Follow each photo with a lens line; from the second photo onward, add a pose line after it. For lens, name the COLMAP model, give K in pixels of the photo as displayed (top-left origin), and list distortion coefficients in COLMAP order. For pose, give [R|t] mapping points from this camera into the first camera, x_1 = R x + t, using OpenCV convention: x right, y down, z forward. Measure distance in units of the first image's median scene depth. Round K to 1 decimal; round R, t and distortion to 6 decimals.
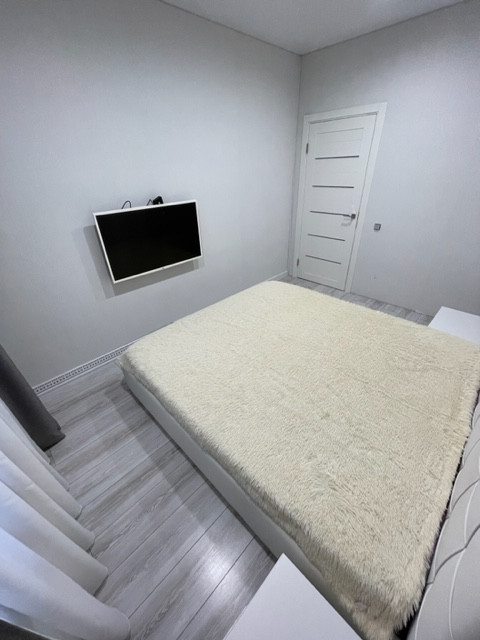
lens RADIAL K [[257.1, 0, 235.3], [0, 257.1, 320.5], [0, 0, 1]] dist [-0.004291, -0.000624]
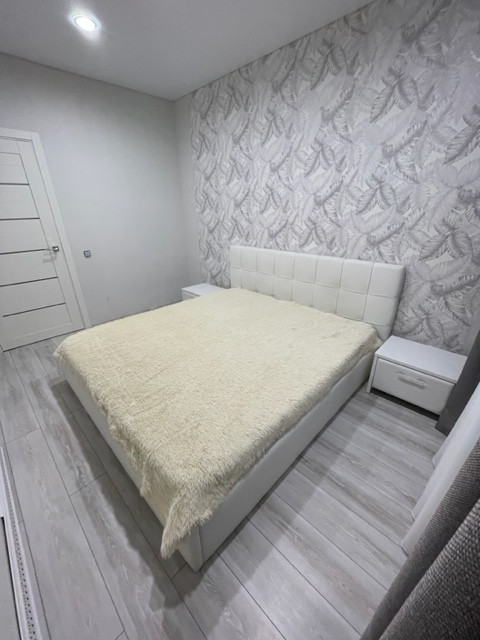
lens RADIAL K [[257.1, 0, 241.5], [0, 257.1, 322.7], [0, 0, 1]] dist [-0.004291, -0.000624]
pose [[-0.015830, -0.380052, 0.924830, -0.829757], [0.527896, 0.782350, 0.330537, -0.278202], [-0.849161, 0.493447, 0.188244, 0.716854]]
